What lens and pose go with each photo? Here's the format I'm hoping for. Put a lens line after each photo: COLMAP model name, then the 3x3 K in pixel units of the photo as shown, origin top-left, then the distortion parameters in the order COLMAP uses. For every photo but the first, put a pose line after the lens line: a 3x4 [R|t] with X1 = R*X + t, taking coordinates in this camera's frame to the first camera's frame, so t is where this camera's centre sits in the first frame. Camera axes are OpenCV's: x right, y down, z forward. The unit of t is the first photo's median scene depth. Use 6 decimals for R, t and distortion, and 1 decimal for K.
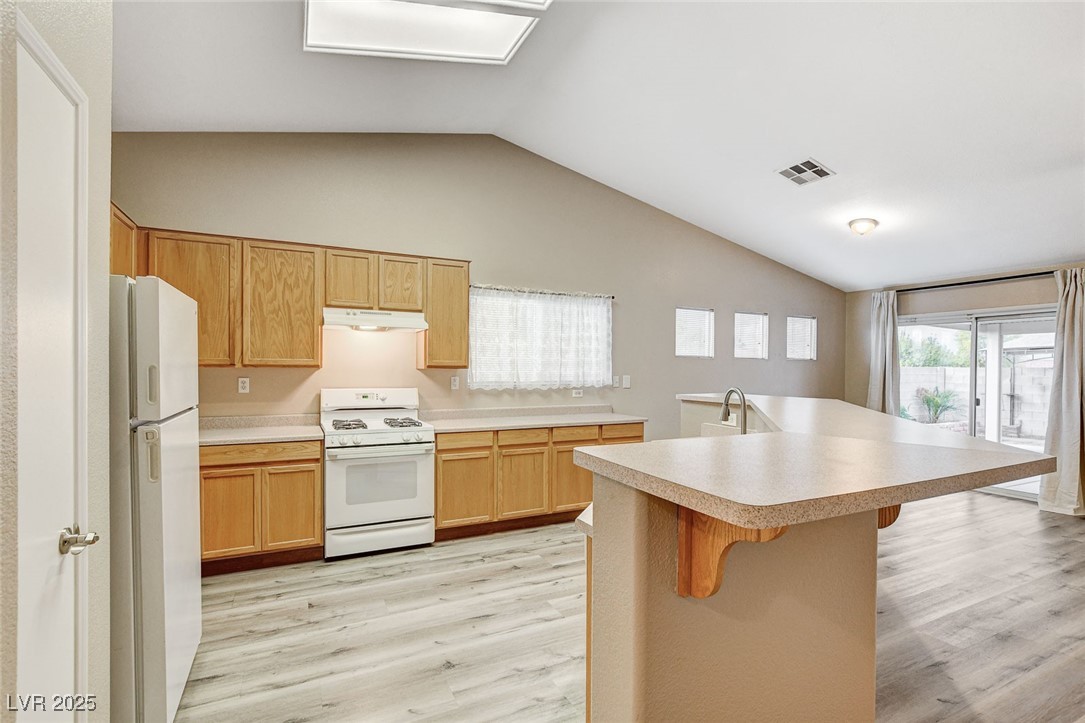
lens RADIAL K [[513.1, 0, 550.8], [0, 513.1, 374.7], [0, 0, 1]] dist [-0.008766, 0.000980]
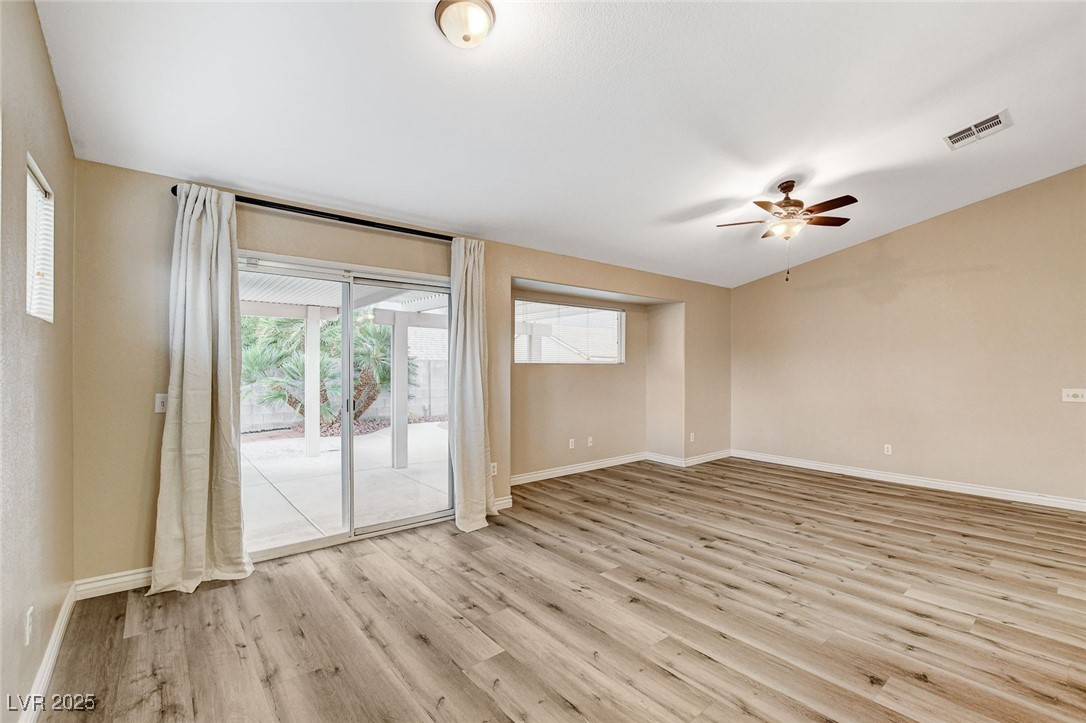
lens RADIAL K [[477.9, 0, 553.6], [0, 477.9, 366.6], [0, 0, 1]] dist [-0.026671, 0.004390]
pose [[-0.230197, -0.010509, 0.973087, 0.256059], [0.005599, 0.999911, 0.012124, -0.004350], [-0.973128, 0.008239, -0.230118, 1.295432]]
